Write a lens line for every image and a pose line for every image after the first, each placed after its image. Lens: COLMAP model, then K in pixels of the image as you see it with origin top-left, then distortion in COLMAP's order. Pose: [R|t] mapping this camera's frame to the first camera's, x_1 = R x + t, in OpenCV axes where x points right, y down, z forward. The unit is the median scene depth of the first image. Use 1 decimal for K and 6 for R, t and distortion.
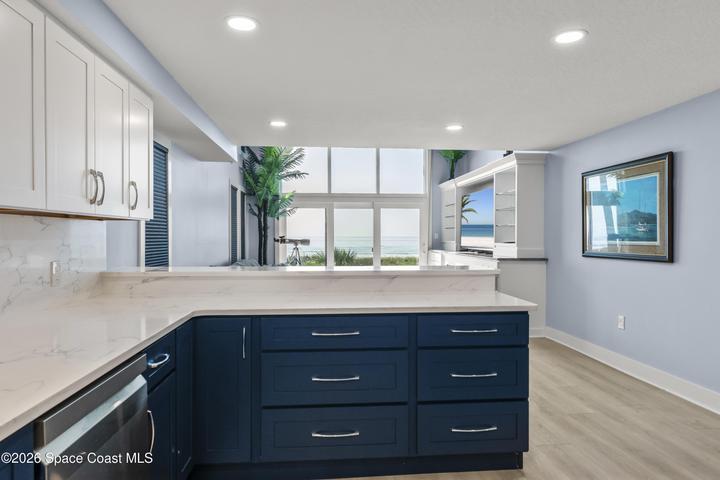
lens RADIAL K [[446.6, 0, 362.1], [0, 446.6, 237.8], [0, 0, 1]] dist [0.005528, -0.000878]
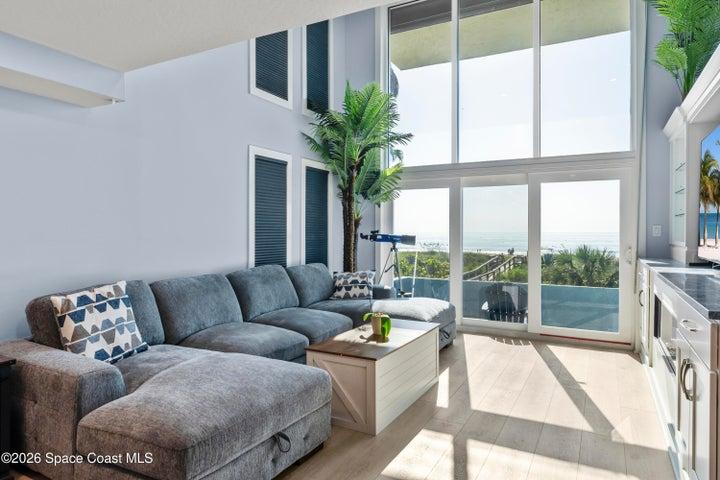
lens RADIAL K [[446.6, 0, 358.0], [0, 446.6, 238.3], [0, 0, 1]] dist [0.005528, -0.000878]
pose [[0.828729, 0.012622, -0.559508, 0.171423], [-0.005380, 0.999879, 0.014587, -0.001833], [0.559625, -0.009078, 0.828696, 0.394826]]
